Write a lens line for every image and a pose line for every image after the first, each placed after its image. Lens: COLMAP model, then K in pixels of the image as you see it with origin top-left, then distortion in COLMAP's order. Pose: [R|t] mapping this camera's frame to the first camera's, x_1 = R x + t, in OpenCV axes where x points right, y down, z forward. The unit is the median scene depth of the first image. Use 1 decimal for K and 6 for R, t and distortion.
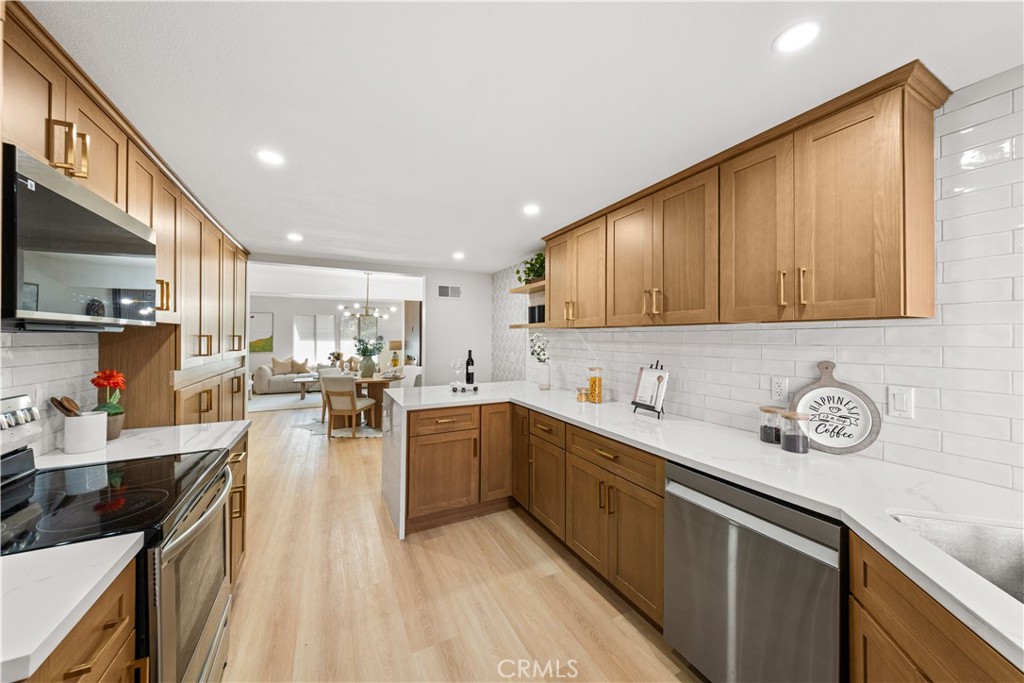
lens RADIAL K [[335.6, 0, 512.0], [0, 335.6, 341.5], [0, 0, 1]] dist [0.044878, -0.000048]
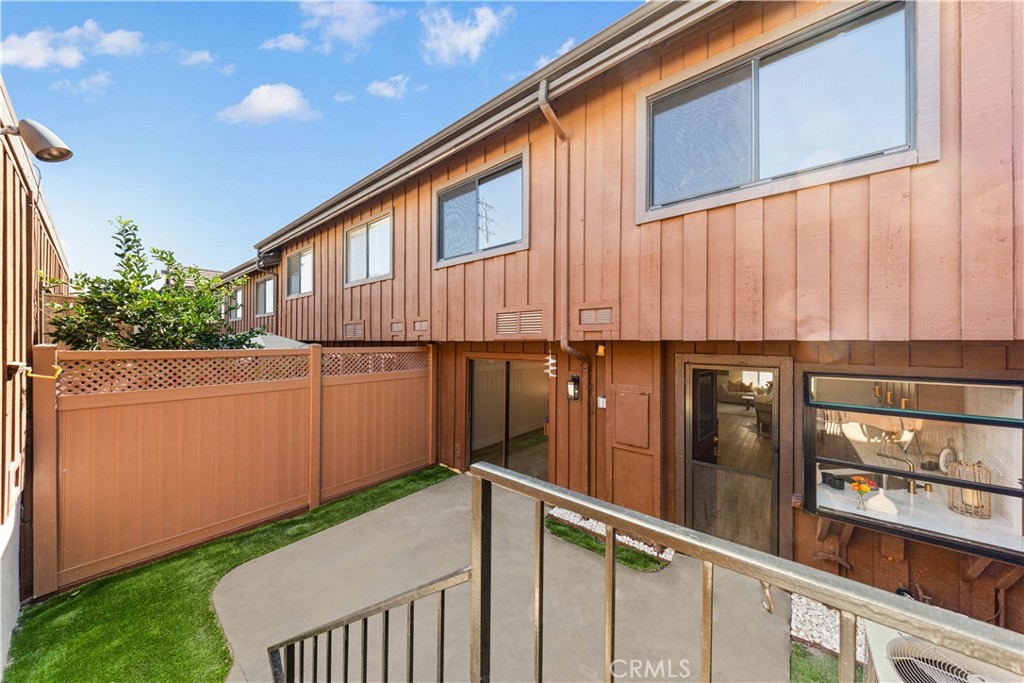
lens RADIAL K [[335.6, 0, 512.0], [0, 335.6, 341.5], [0, 0, 1]] dist [0.044878, -0.000048]
pose [[0.386457, -0.003838, -0.922299, 0.496052], [-0.003645, 0.999977, -0.005689, -0.155955], [0.922300, 0.005560, 0.386434, -0.711840]]
